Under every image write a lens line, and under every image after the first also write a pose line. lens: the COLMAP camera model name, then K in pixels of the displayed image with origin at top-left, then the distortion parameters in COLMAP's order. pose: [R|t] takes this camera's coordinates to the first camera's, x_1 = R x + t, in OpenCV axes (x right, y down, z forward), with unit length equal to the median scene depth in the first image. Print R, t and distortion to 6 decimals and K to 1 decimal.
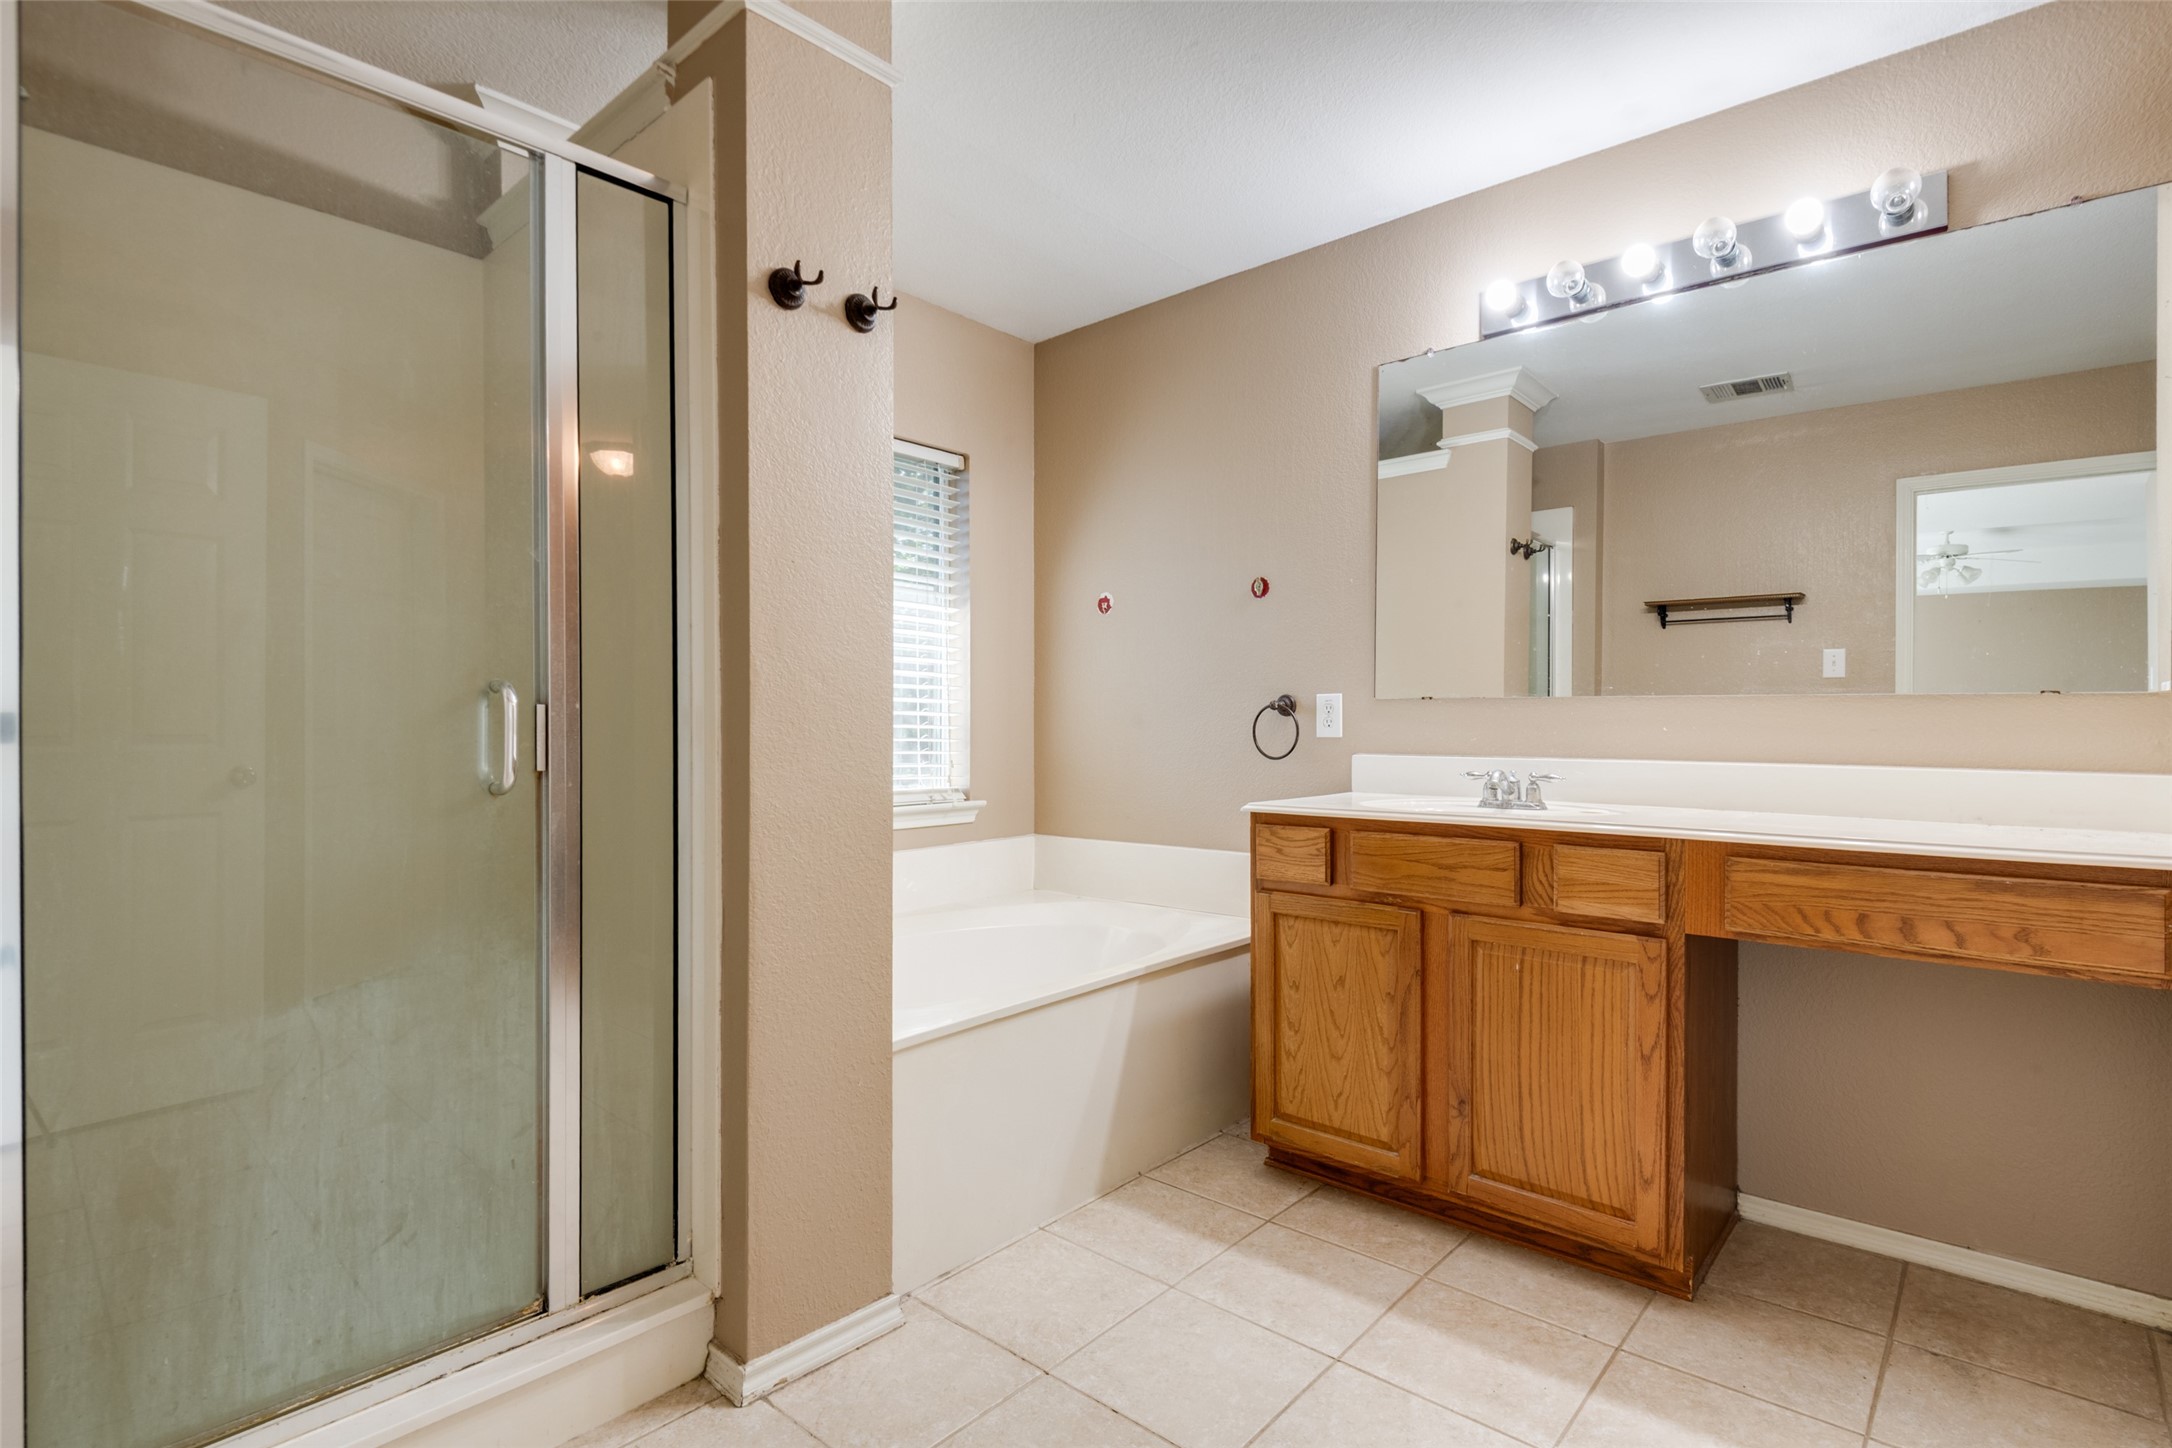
lens RADIAL K [[1074.6, 0, 1086.0], [0, 1074.6, 724.0], [0, 0, 1]] dist [0.038530, -0.028217]
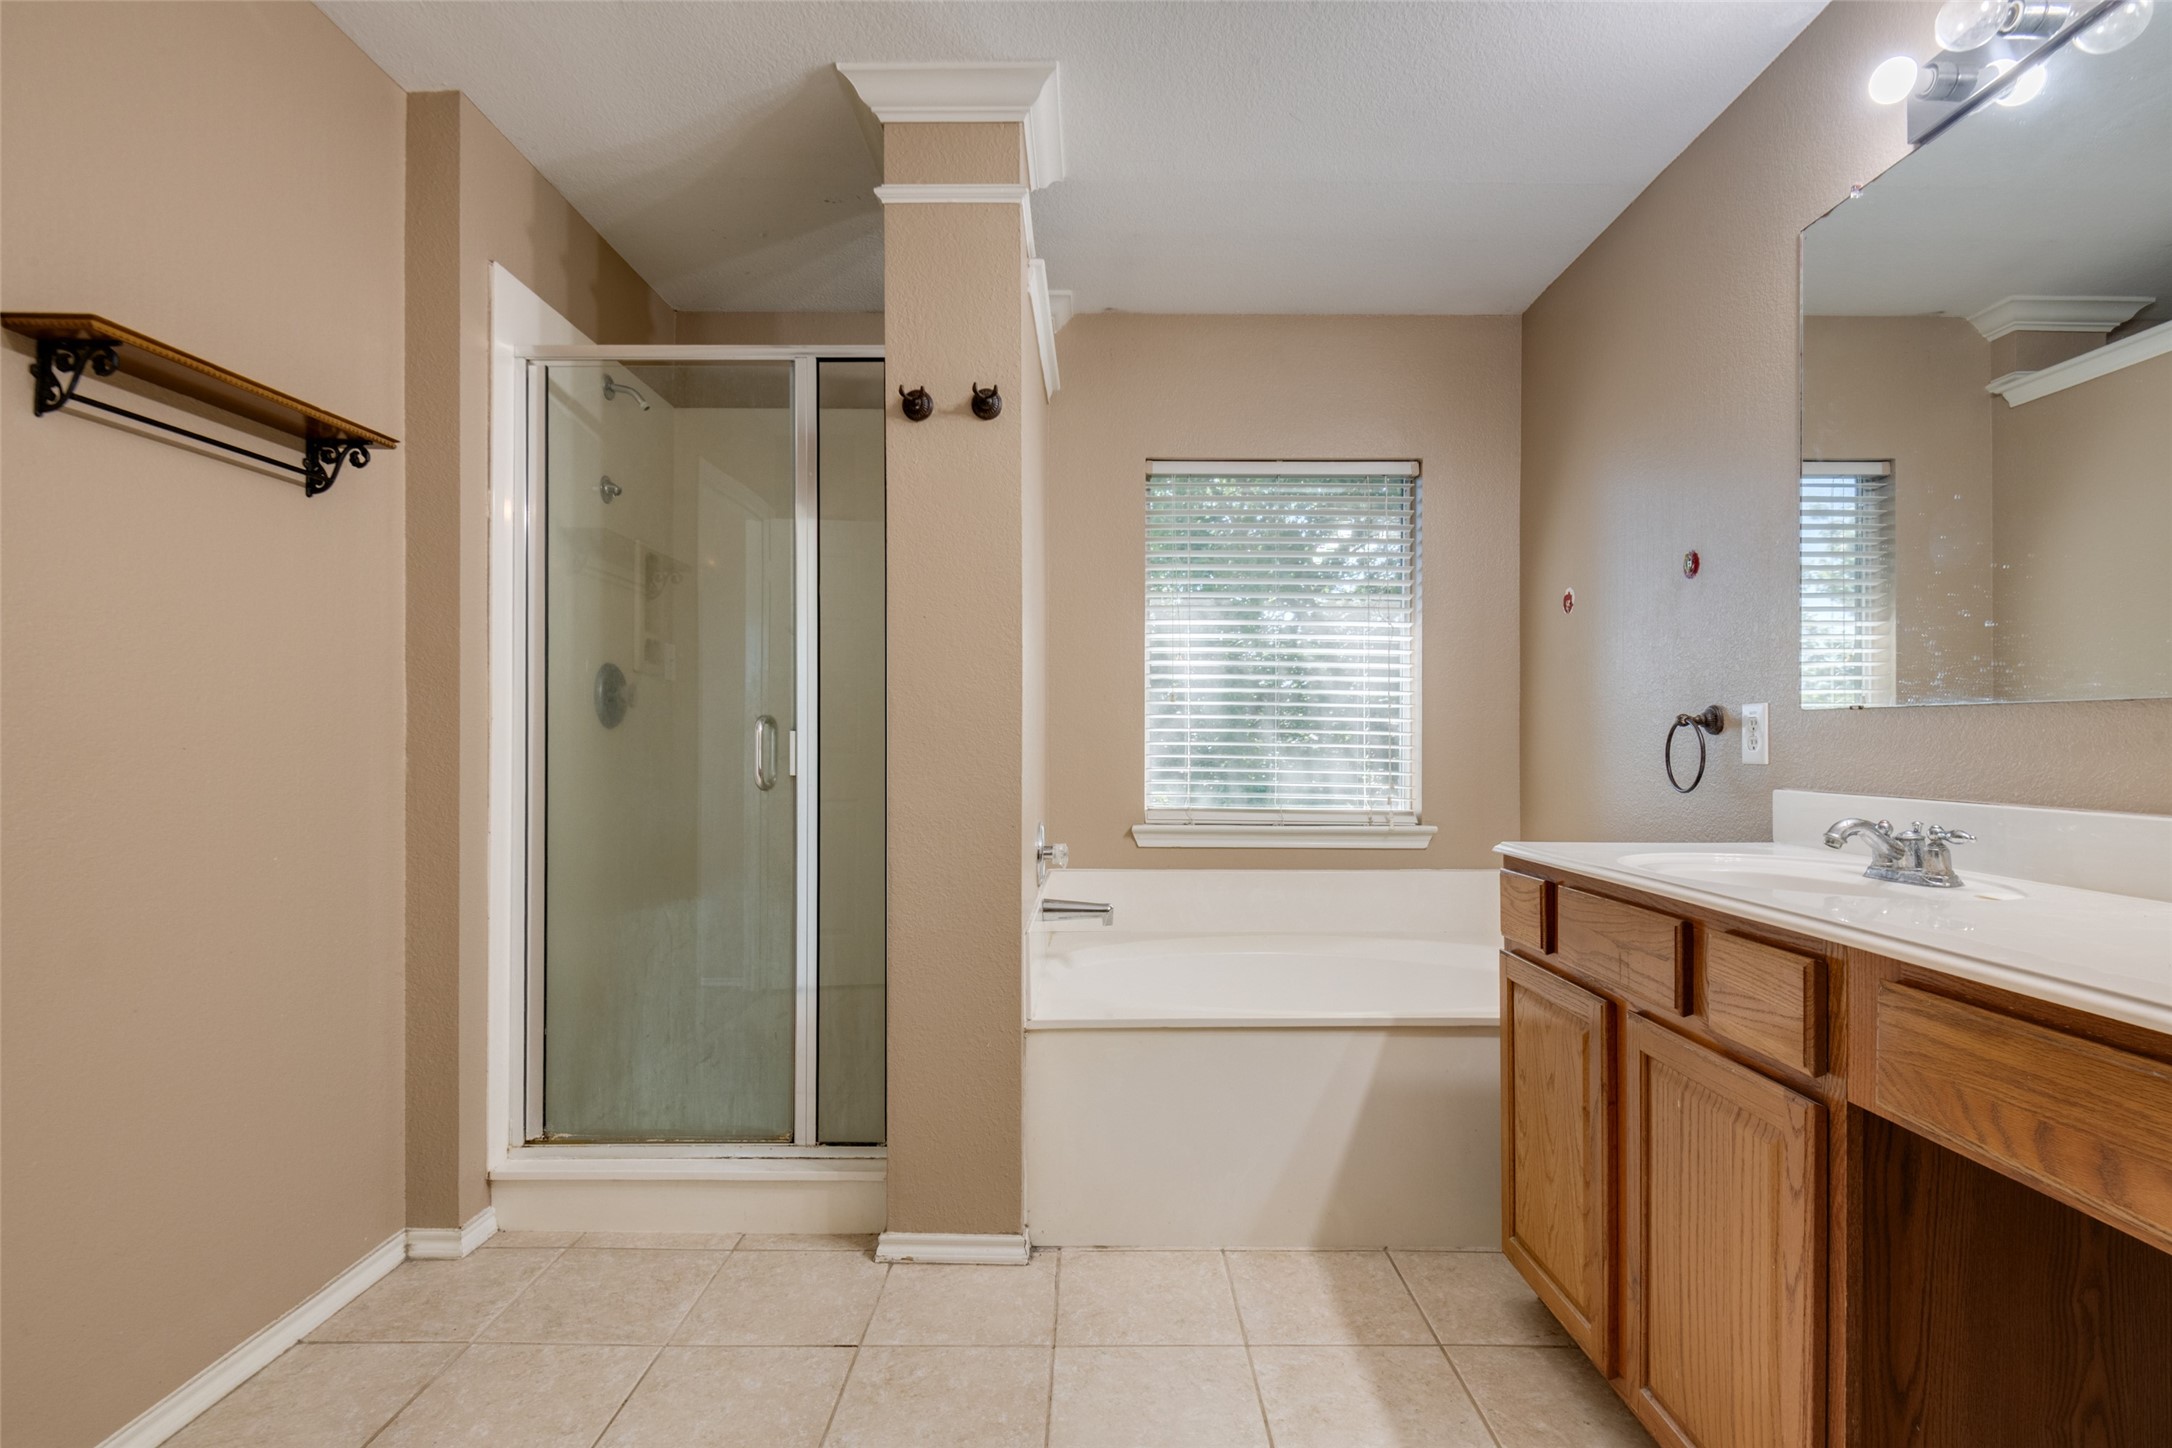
lens RADIAL K [[1059.4, 0, 1061.3], [0, 1059.4, 725.0], [0, 0, 1]] dist [0.015100, -0.000642]
pose [[0.647364, -0.011266, -0.762097, 0.663709], [-0.000965, 0.999878, -0.015601, -0.002676], [0.762180, 0.010835, 0.647275, 0.267550]]
